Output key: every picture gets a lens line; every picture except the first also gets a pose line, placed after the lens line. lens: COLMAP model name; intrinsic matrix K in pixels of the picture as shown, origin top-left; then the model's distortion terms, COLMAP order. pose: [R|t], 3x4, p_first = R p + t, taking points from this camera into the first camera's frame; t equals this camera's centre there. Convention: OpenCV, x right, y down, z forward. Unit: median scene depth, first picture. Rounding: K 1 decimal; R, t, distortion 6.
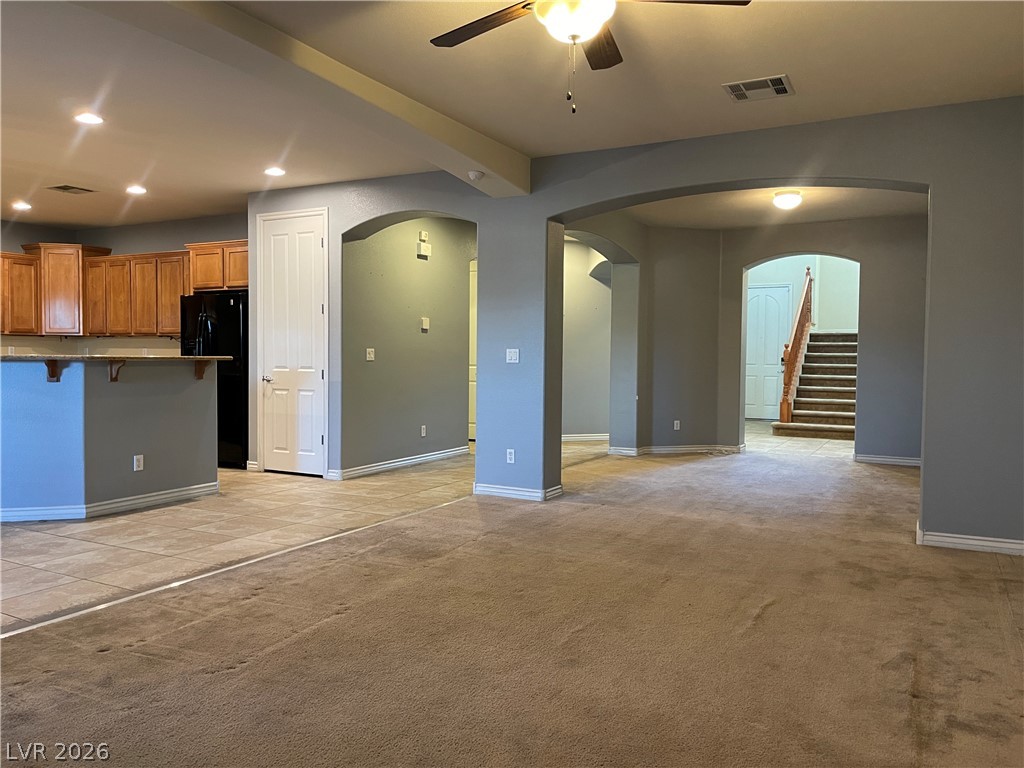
lens RADIAL K [[777.3, 0, 515.3], [0, 777.3, 383.9], [0, 0, 1]] dist [0.052695, -0.072032]
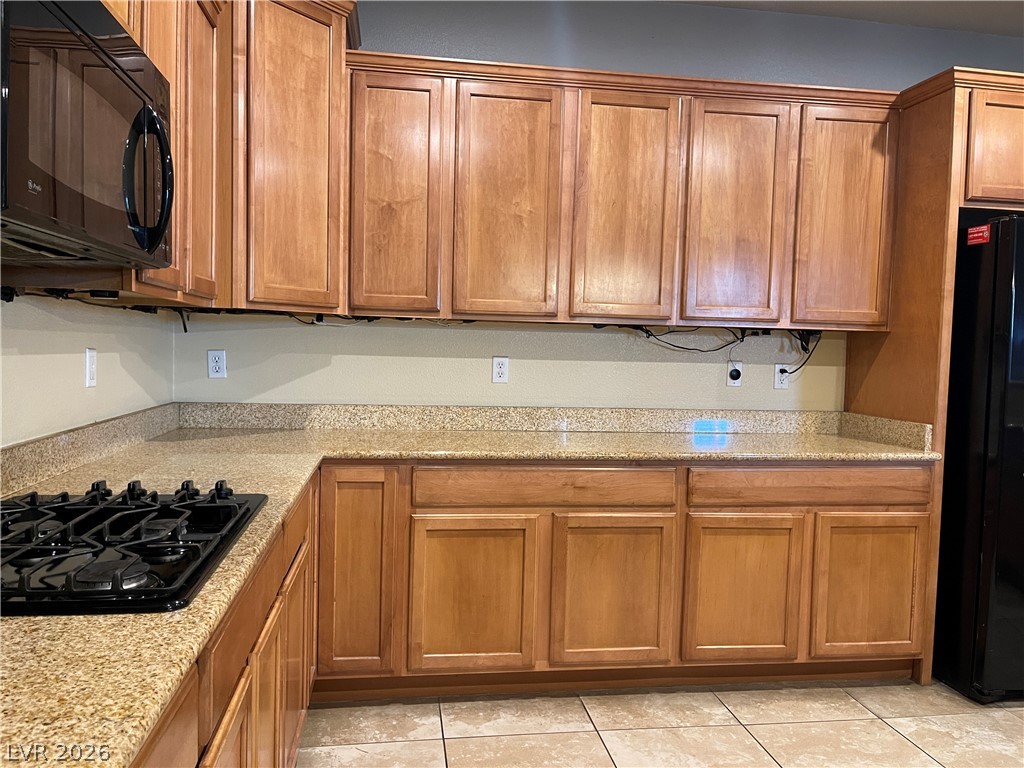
lens RADIAL K [[777.3, 0, 513.5], [0, 777.3, 386.9], [0, 0, 1]] dist [0.052695, -0.072032]
pose [[0.800789, -0.024226, 0.598456, -0.699937], [0.008895, 0.999552, 0.028561, -0.045987], [-0.598880, -0.017547, 0.800646, 0.763213]]
